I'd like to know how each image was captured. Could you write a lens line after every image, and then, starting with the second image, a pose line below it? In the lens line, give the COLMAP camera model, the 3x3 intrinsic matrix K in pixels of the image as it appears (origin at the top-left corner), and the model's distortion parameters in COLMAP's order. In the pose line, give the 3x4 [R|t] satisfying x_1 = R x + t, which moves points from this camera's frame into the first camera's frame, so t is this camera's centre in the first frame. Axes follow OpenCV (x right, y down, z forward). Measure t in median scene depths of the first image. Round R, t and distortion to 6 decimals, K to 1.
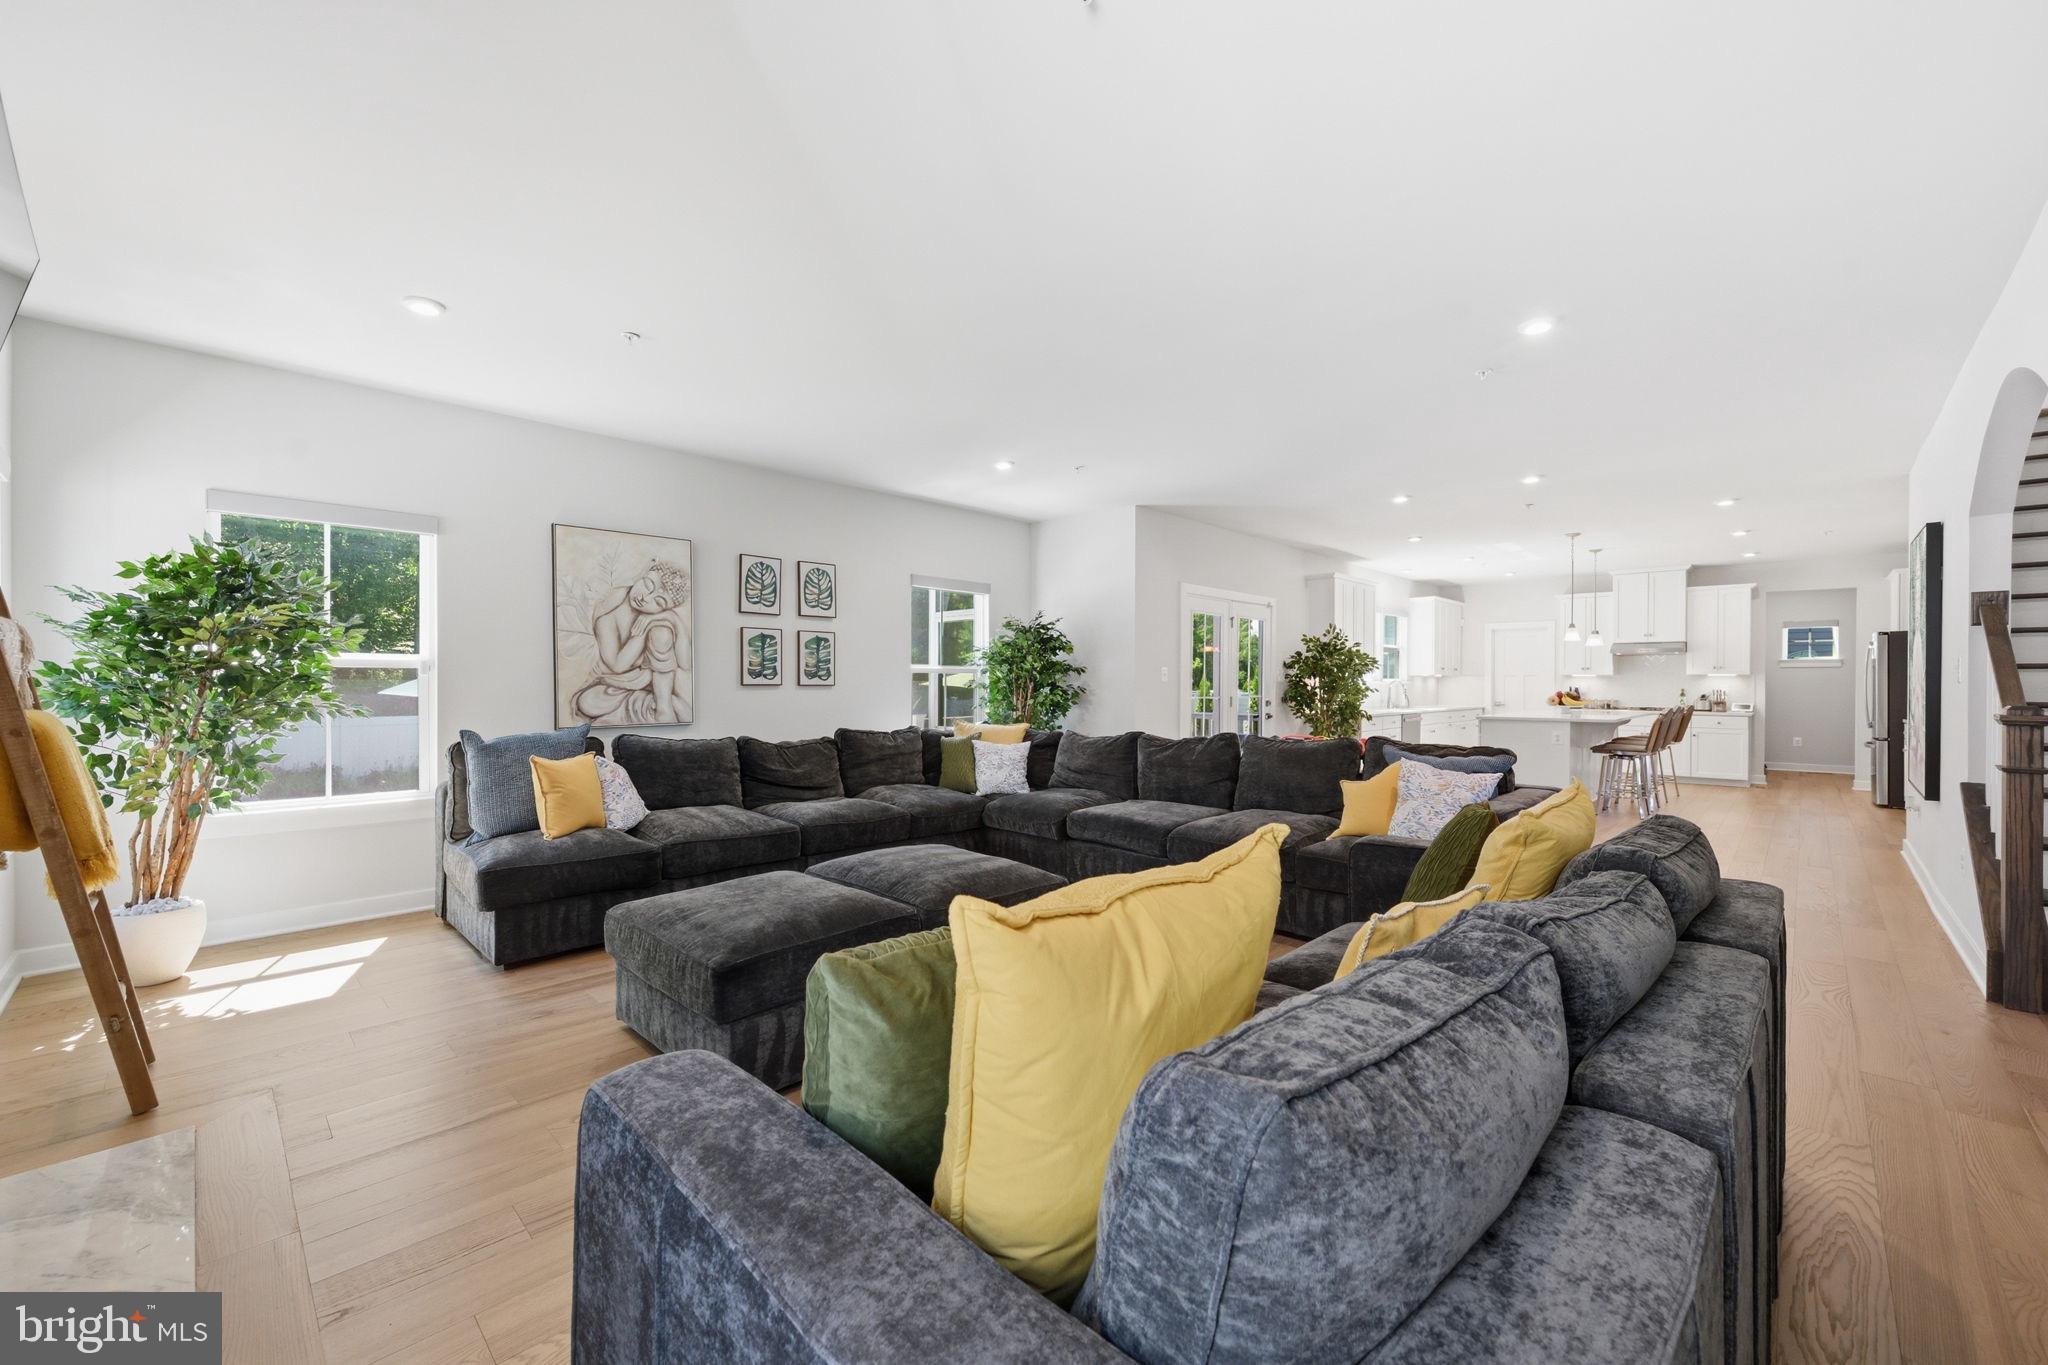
lens RADIAL K [[809.0, 0, 1029.6], [0, 809.0, 681.2], [0, 0, 1]] dist [-0.003939, 0.001009]
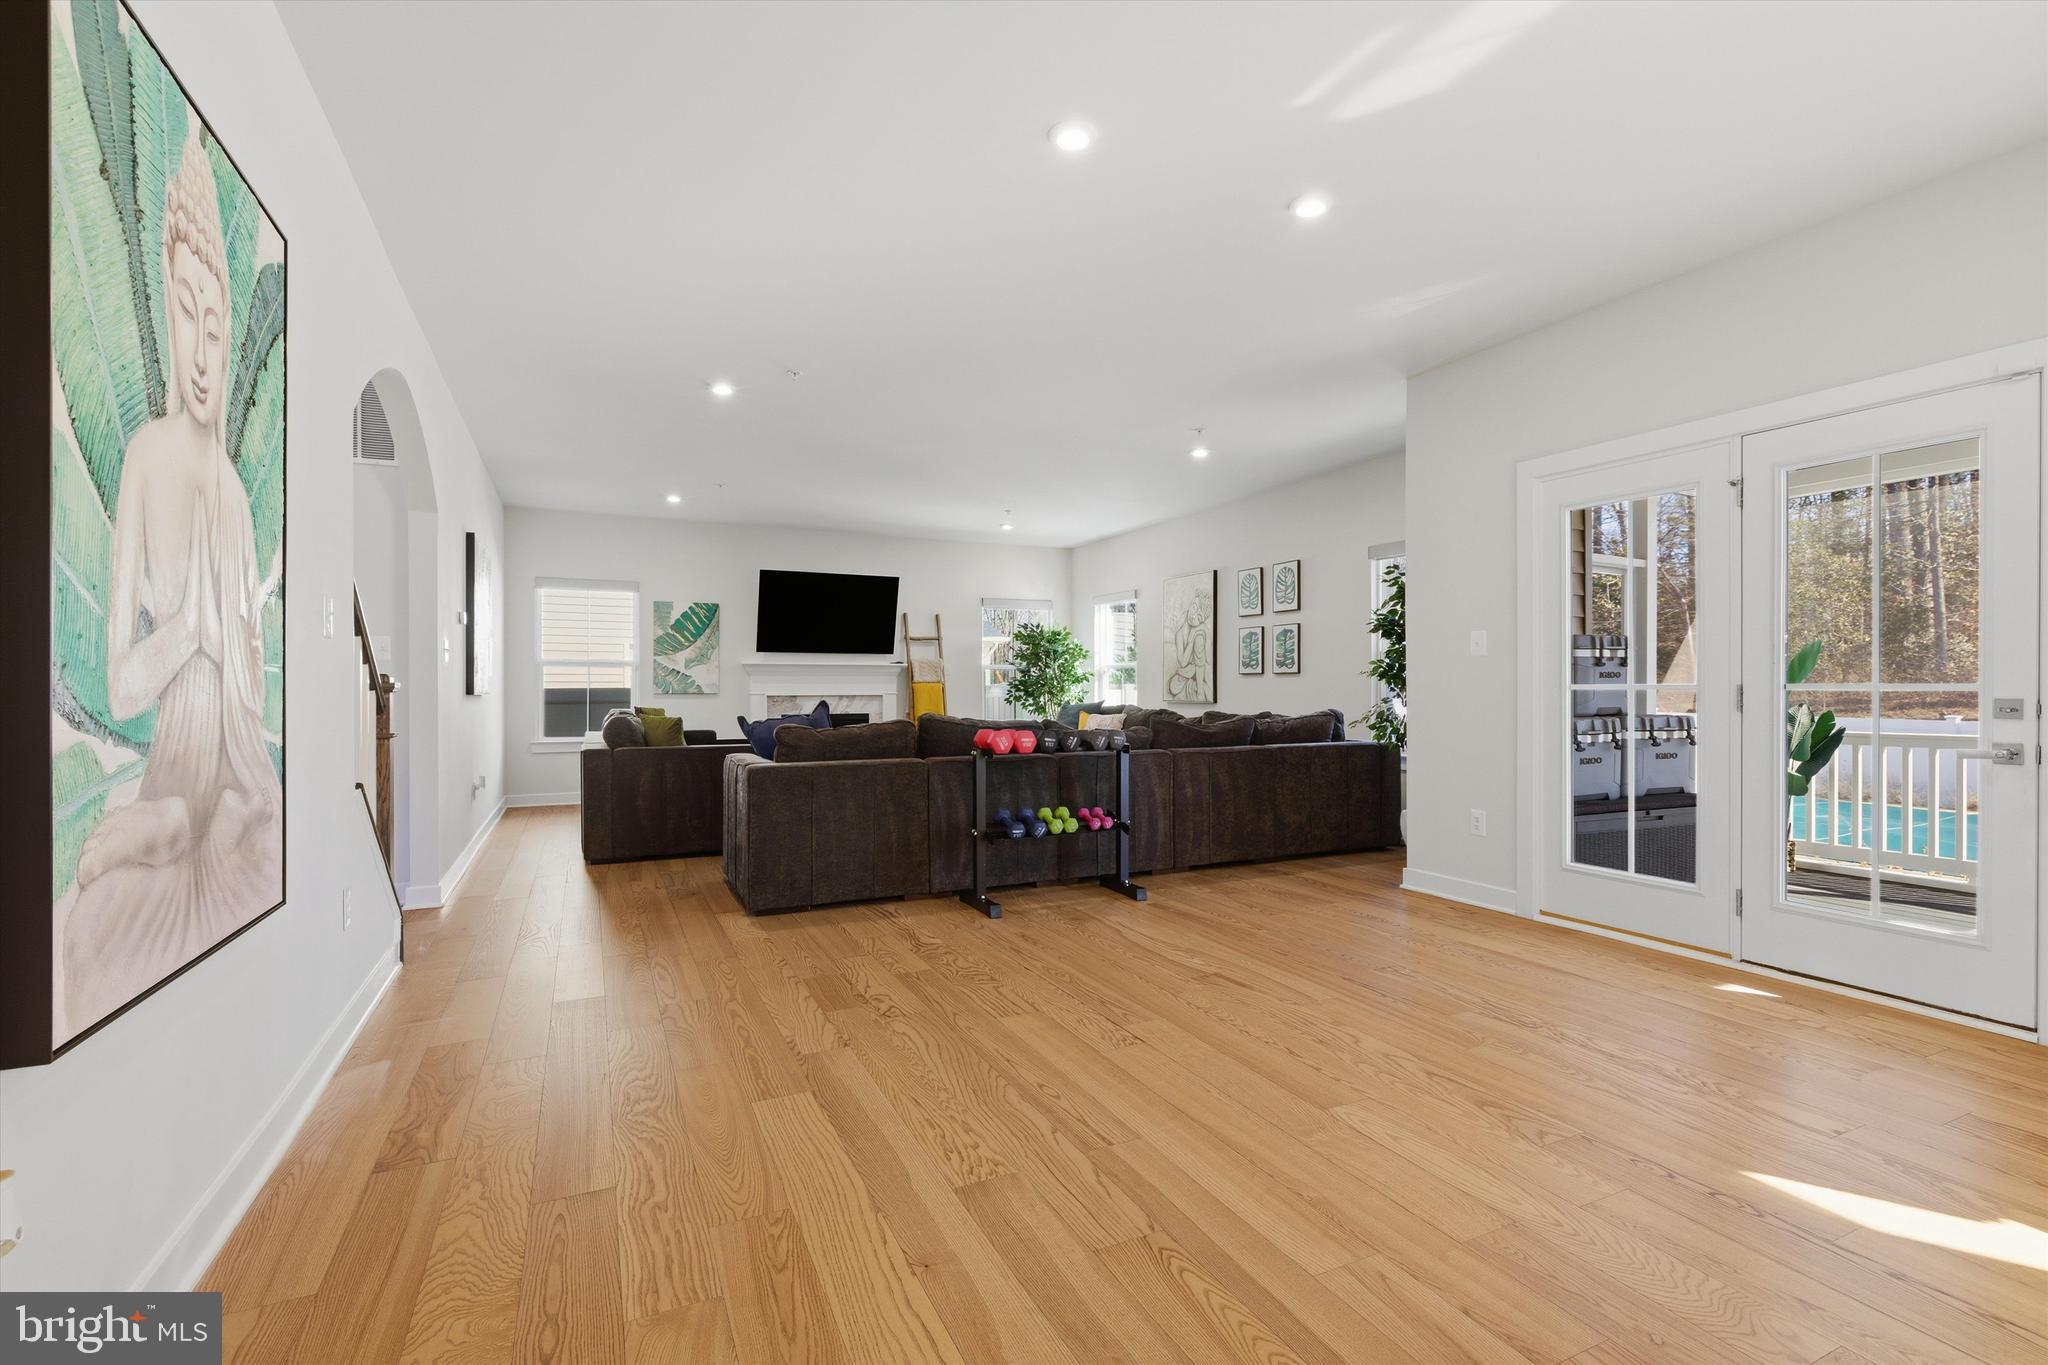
lens RADIAL K [[931.4, 0, 1041.2], [0, 931.4, 689.4], [0, 0, 1]] dist [-0.000768, 0.000019]
pose [[-0.347209, -0.001119, -0.937787, 1.086511], [0.000146, 0.999999, -0.001247, 0.029268], [0.937788, -0.000570, -0.347209, 1.184131]]
